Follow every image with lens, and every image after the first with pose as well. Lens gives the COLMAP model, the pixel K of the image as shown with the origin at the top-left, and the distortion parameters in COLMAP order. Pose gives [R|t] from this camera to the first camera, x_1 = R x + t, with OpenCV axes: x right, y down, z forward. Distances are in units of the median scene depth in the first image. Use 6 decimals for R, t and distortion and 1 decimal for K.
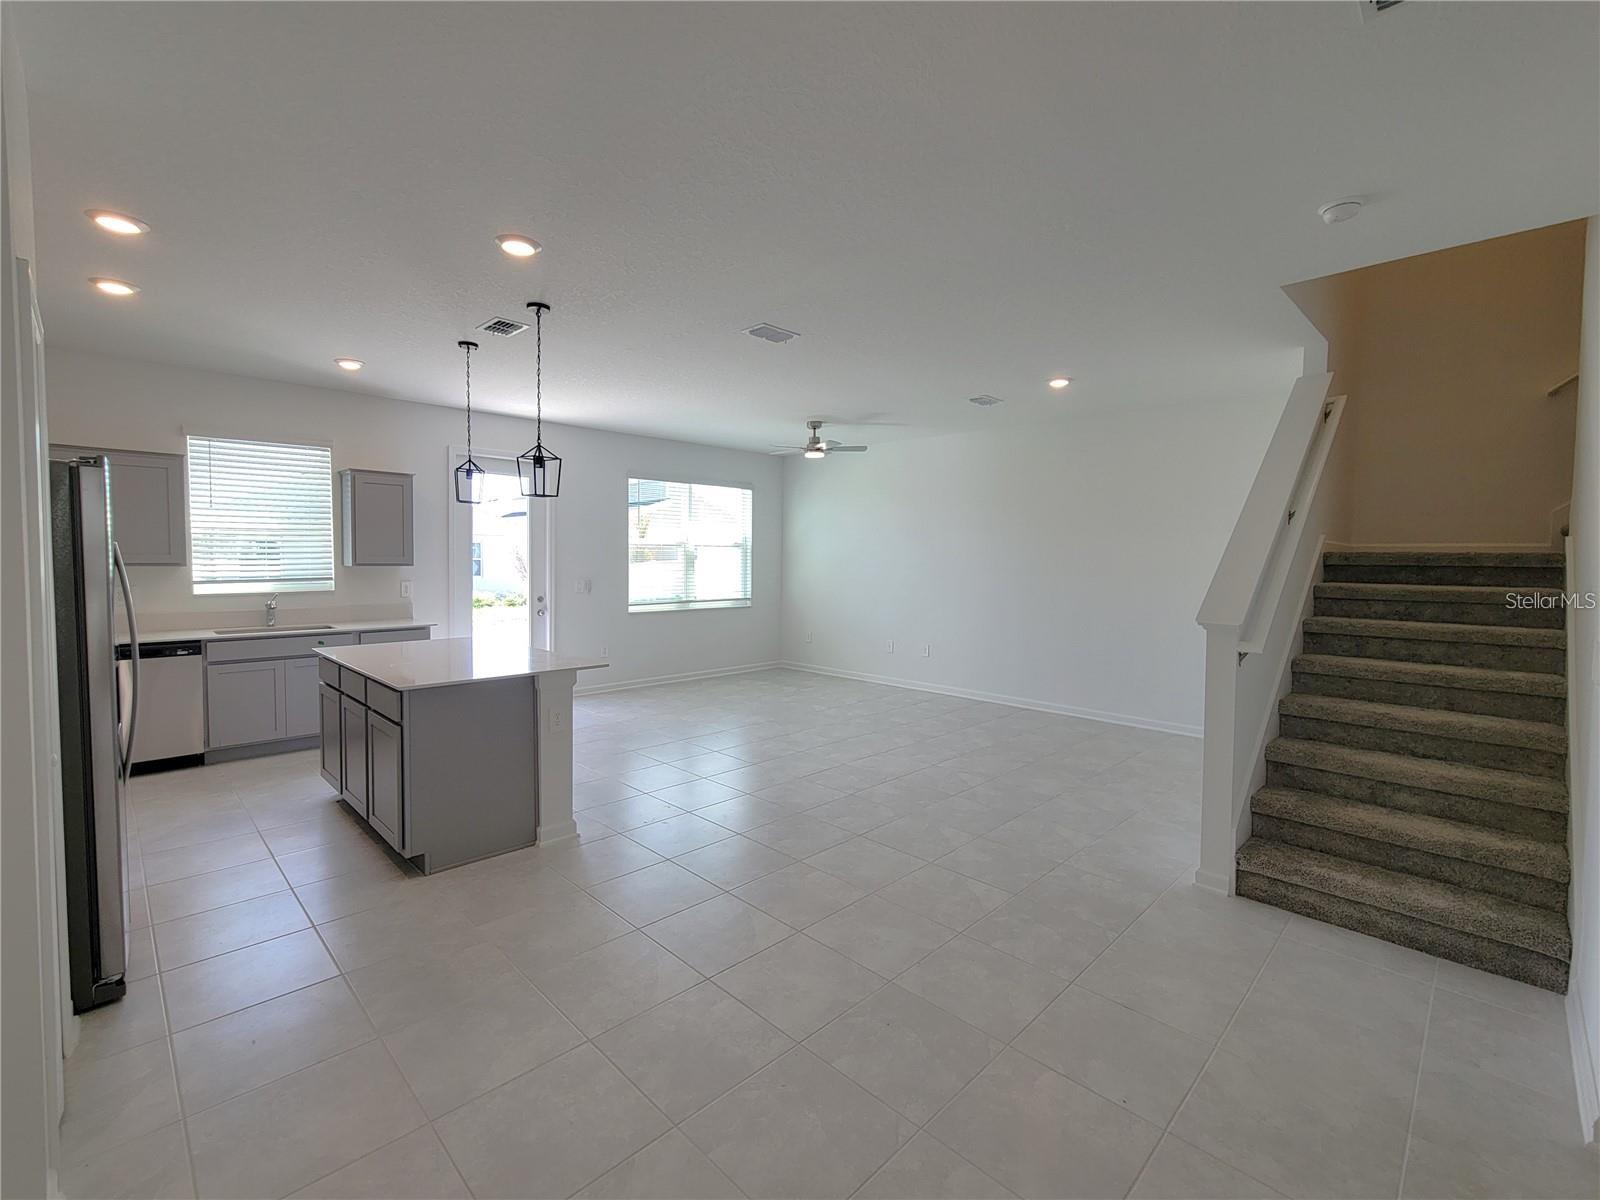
lens RADIAL K [[713.3, 0, 803.2], [0, 713.3, 587.6], [0, 0, 1]] dist [-0.001895, -0.000191]
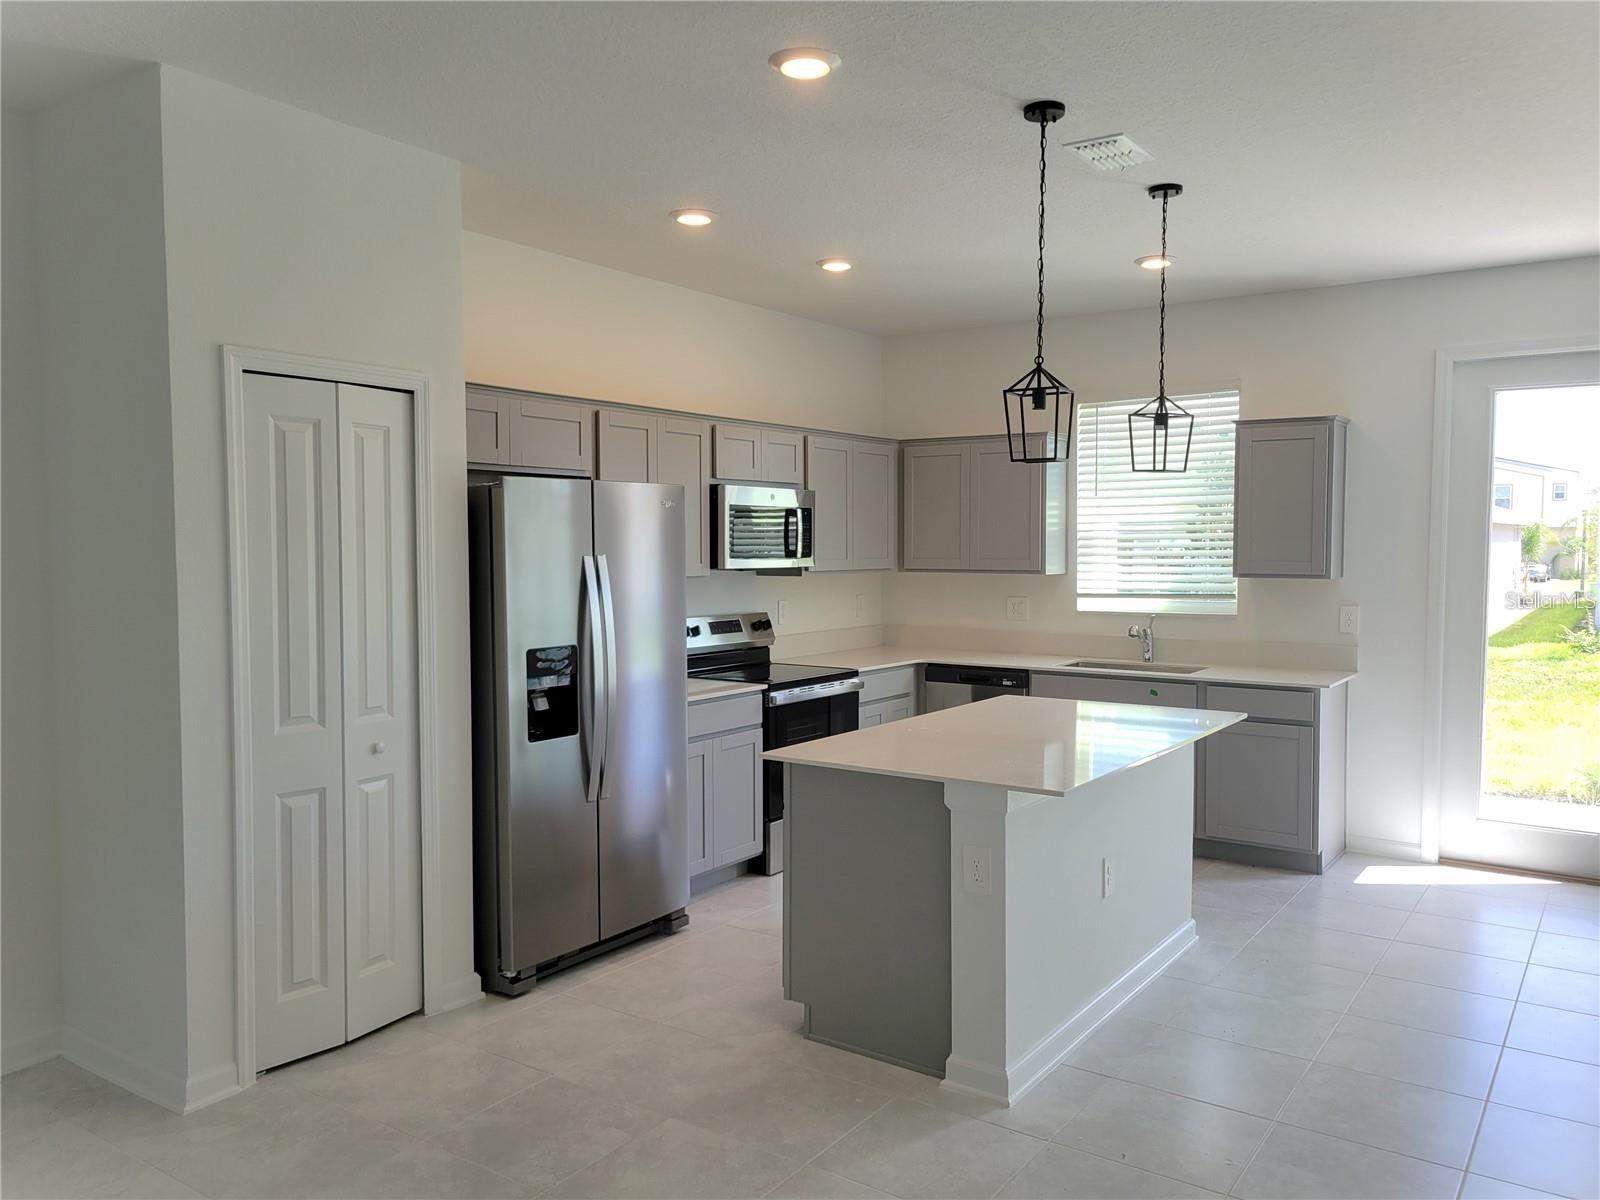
lens RADIAL K [[1202.3, 0, 802.5], [0, 1202.3, 608.6], [0, 0, 1]] dist [0.007535, 0.000827]
pose [[0.177703, 0.046365, -0.982991, 0.358572], [-0.037280, 0.998490, 0.040357, -0.033671], [0.983378, 0.029474, 0.179163, 0.474823]]
